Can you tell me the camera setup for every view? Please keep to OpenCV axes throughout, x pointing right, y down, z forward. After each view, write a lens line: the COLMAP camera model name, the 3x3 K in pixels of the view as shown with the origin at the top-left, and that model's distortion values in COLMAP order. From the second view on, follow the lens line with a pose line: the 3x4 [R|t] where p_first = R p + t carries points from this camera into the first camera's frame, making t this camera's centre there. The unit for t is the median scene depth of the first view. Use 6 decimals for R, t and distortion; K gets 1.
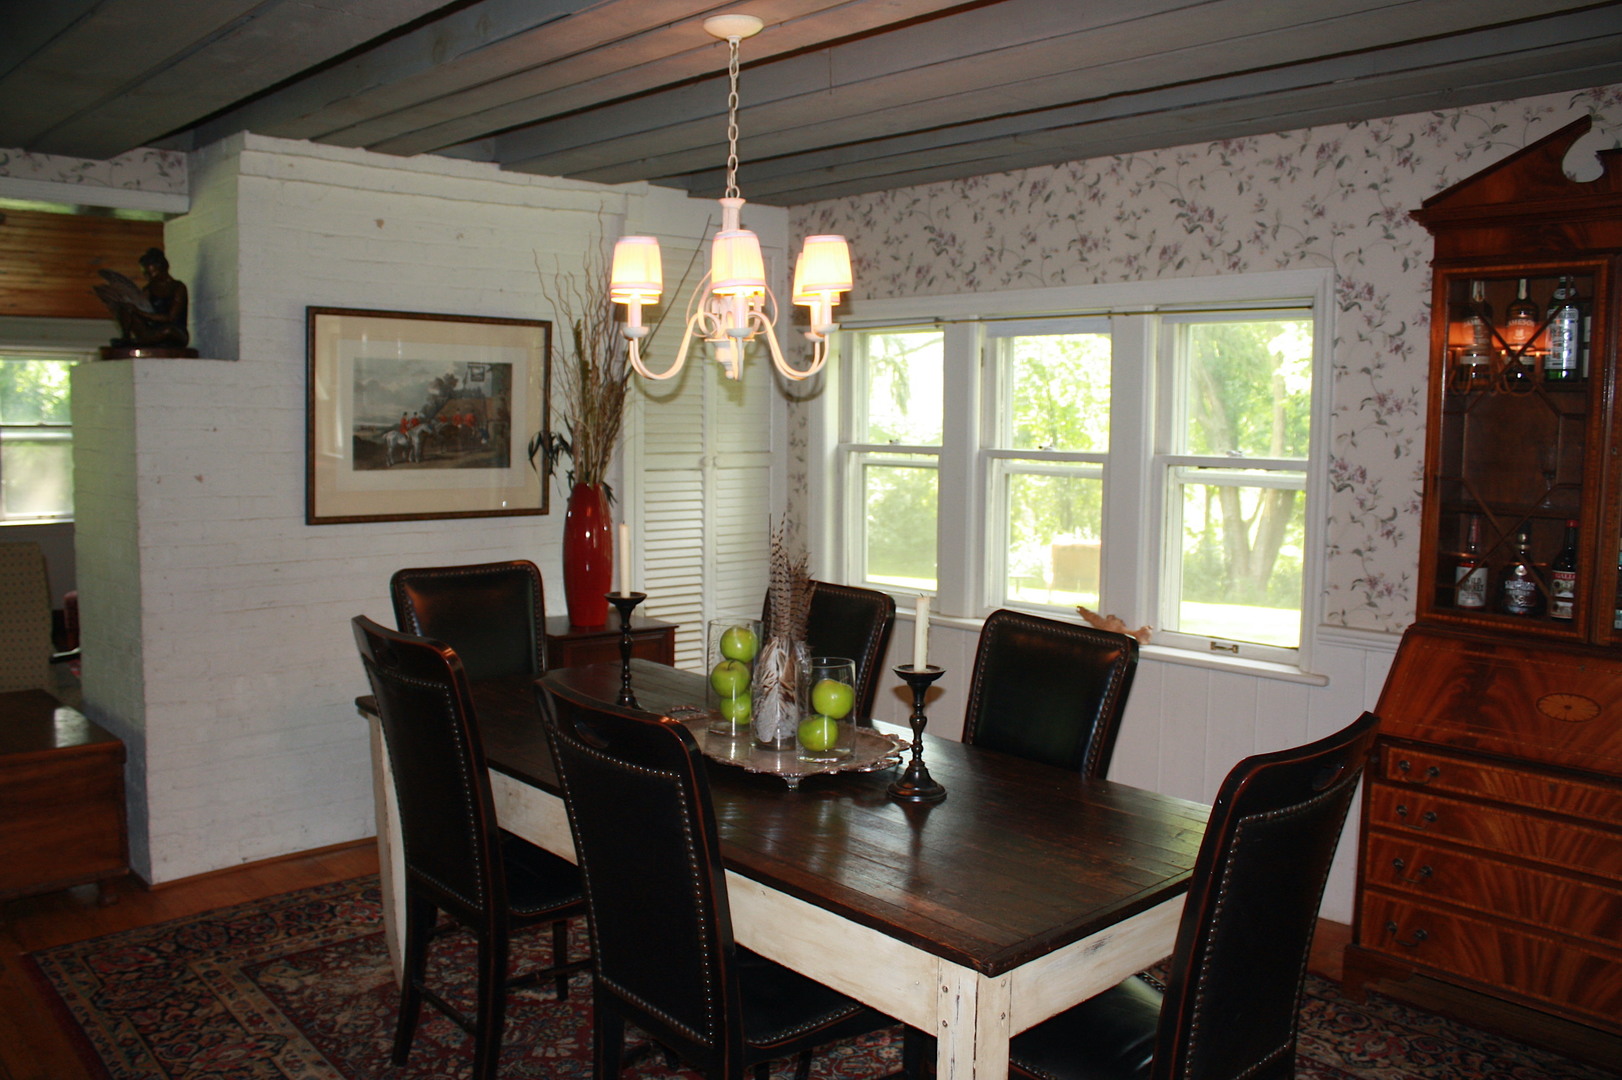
lens RADIAL K [[1331.1, 0, 817.1], [0, 1331.1, 541.1], [0, 0, 1]] dist [-0.164849, 0.121139]
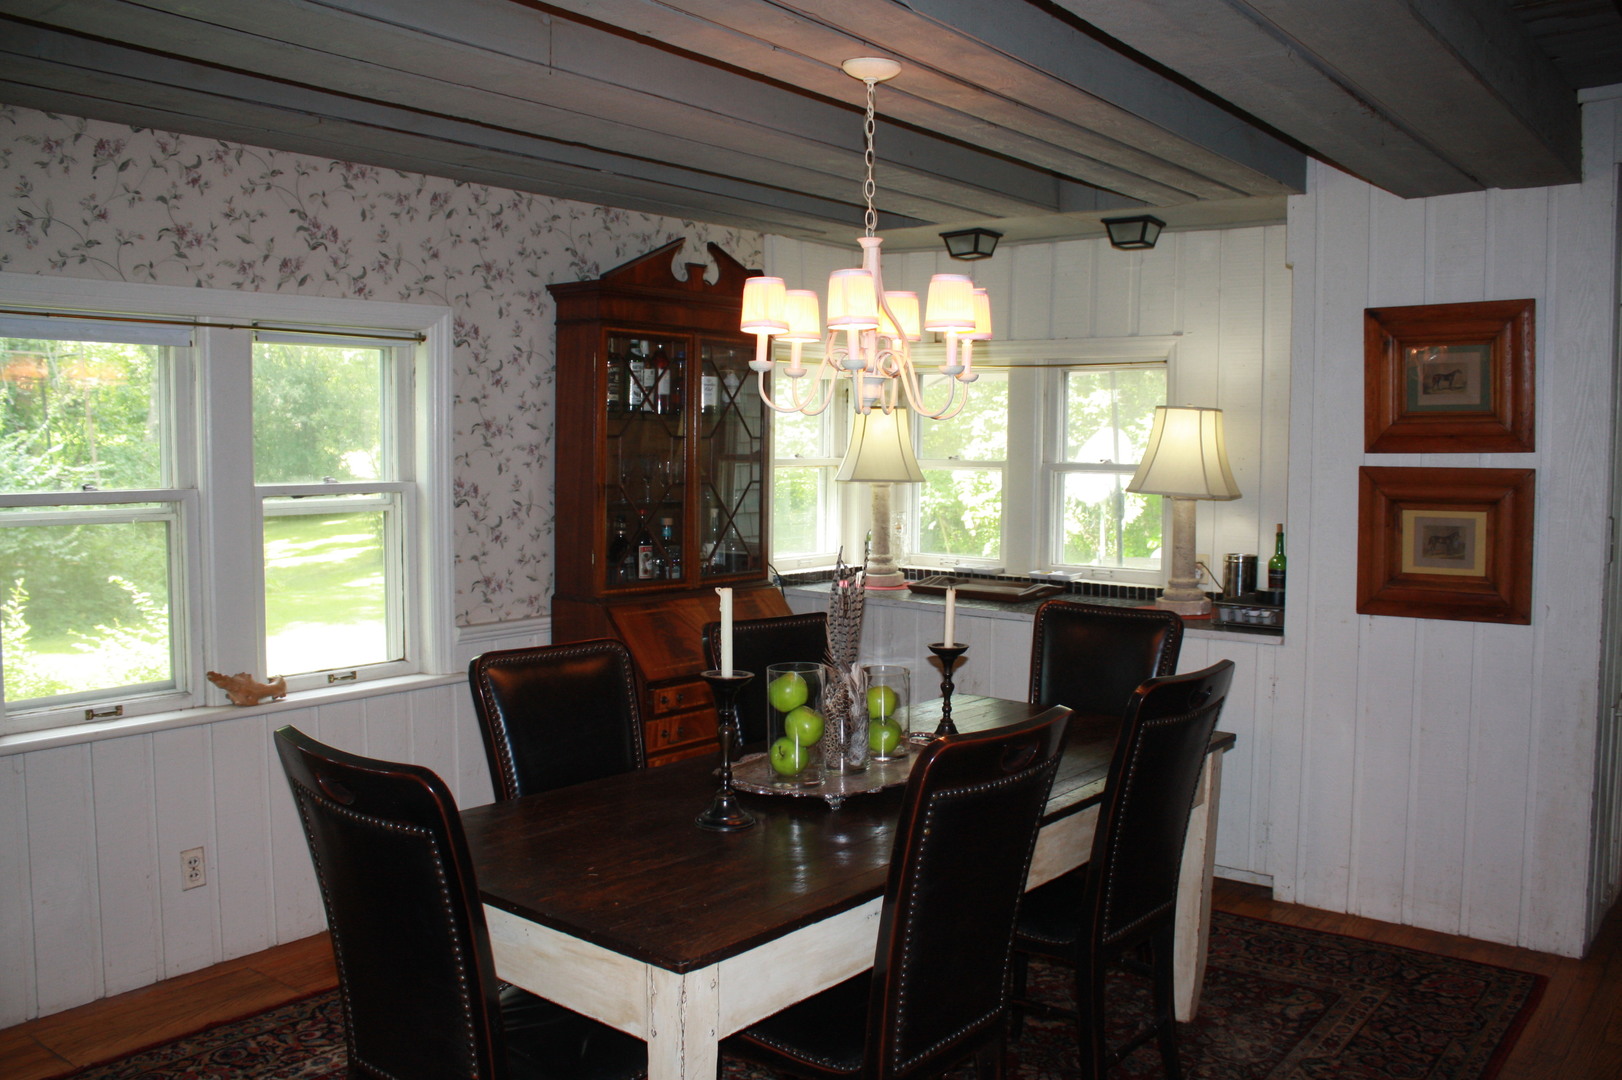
lens RADIAL K [[1331.1, 0, 817.1], [0, 1331.1, 541.1], [0, 0, 1]] dist [-0.164849, 0.121139]
pose [[-0.138560, -0.086362, 0.986581, -0.704448], [0.085422, 0.991436, 0.098784, -0.087249], [-0.986663, 0.097963, -0.129996, 0.776769]]
